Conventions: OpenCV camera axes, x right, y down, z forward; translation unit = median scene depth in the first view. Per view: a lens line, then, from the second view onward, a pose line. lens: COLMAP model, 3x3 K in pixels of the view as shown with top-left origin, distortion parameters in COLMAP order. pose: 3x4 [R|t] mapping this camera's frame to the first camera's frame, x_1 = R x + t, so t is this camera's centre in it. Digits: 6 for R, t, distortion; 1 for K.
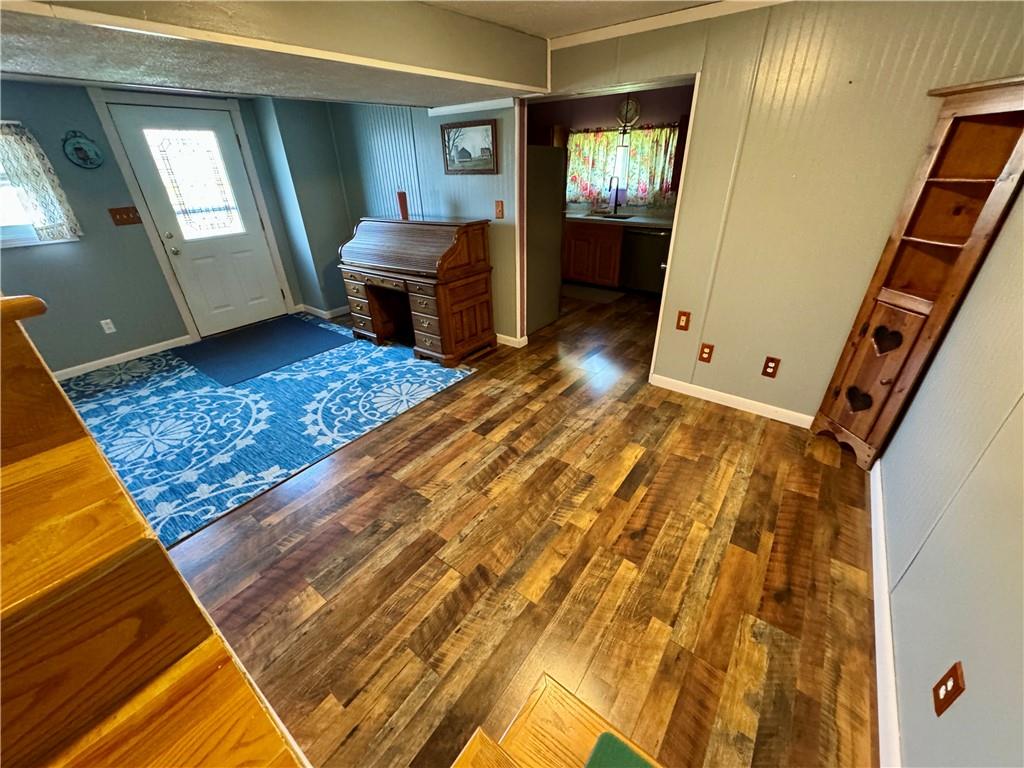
lens RADIAL K [[412.0, 0, 512.0], [0, 412.0, 384.0], [0, 0, 1]] dist [-0.011625, -0.000066]
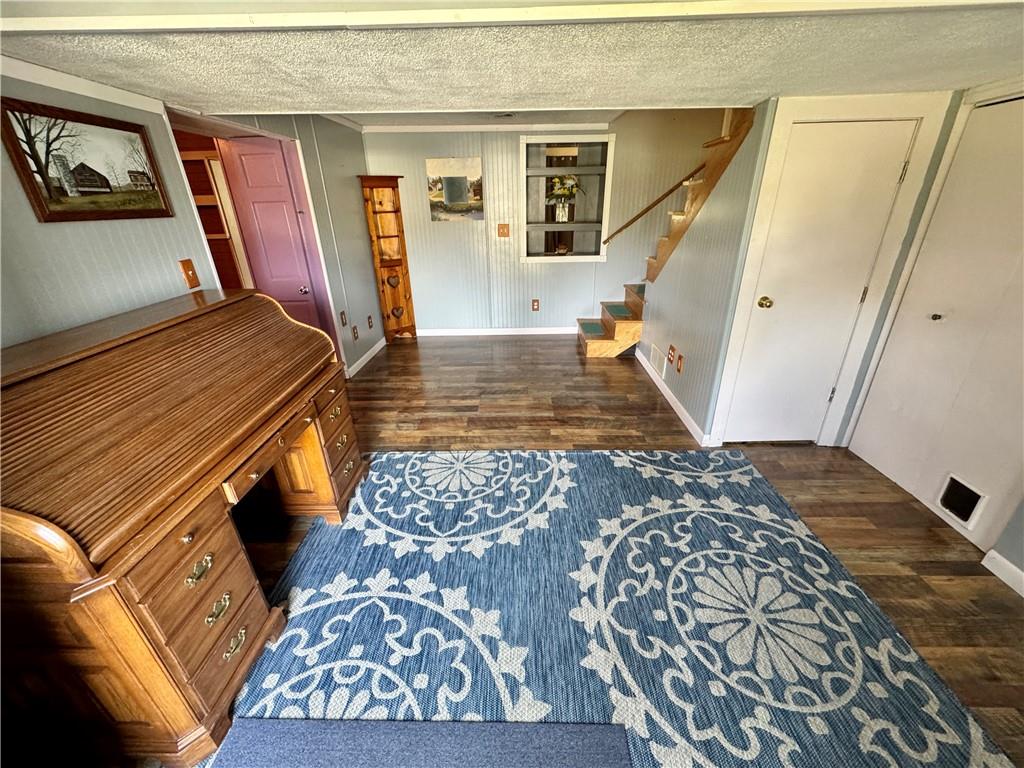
lens RADIAL K [[412.0, 0, 512.0], [0, 412.0, 384.0], [0, 0, 1]] dist [-0.011625, -0.000066]
pose [[-0.583799, -0.295921, 0.756049, -0.969785], [0.409111, 0.697128, 0.588762, -0.565994], [-0.701290, 0.653026, -0.285918, 1.135607]]
